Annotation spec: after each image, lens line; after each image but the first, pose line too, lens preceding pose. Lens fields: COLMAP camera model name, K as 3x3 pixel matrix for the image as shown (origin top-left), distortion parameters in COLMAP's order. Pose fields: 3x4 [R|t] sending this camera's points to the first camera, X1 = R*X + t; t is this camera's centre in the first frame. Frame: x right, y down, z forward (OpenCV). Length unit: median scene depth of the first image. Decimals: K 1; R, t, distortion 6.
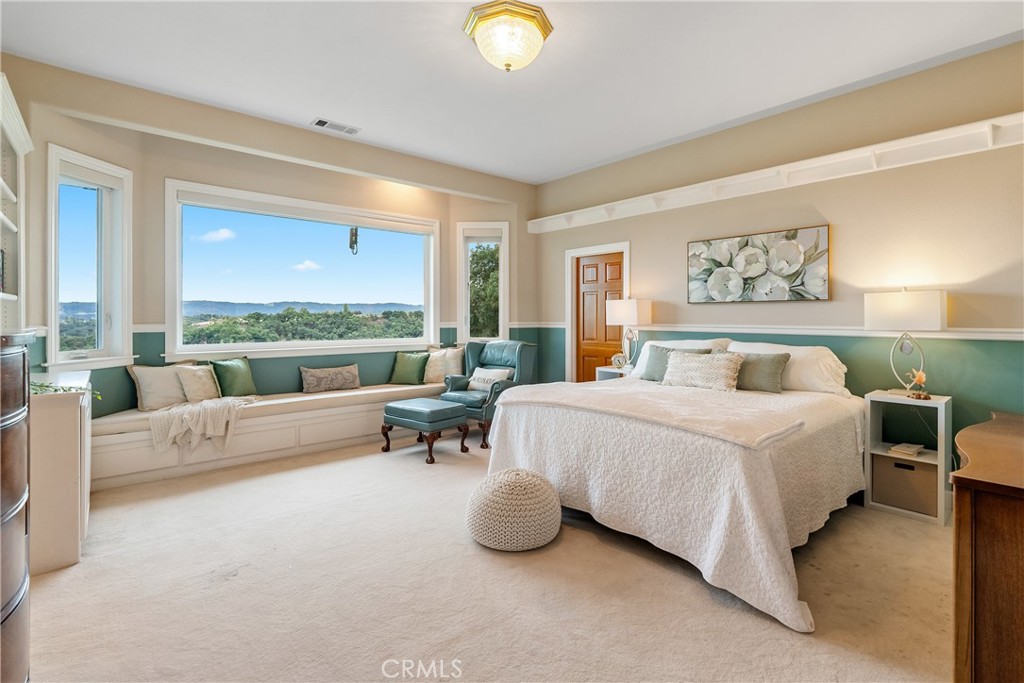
lens RADIAL K [[473.6, 0, 520.7], [0, 473.6, 322.9], [0, 0, 1]] dist [0.000111, 0.001238]
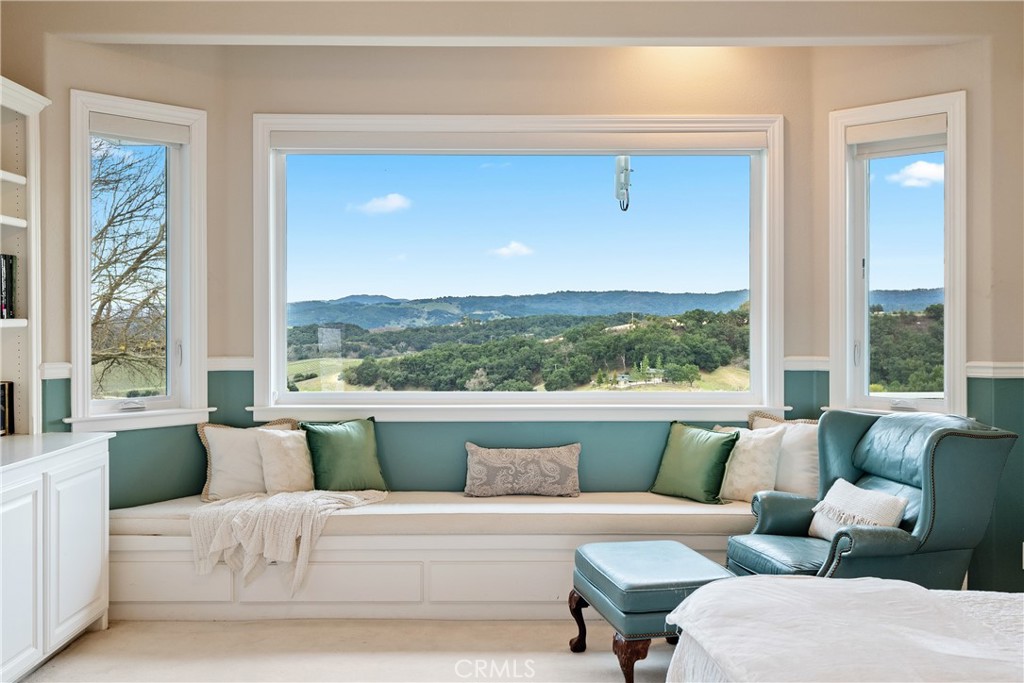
lens RADIAL K [[907.7, 0, 515.8], [0, 907.7, 332.2], [0, 0, 1]] dist [-0.000901, 0.004501]
pose [[0.760362, 0.010157, -0.649420, 0.170075], [-0.007226, 0.999948, 0.007180, -0.027231], [0.649459, -0.000767, 0.760396, 0.231538]]
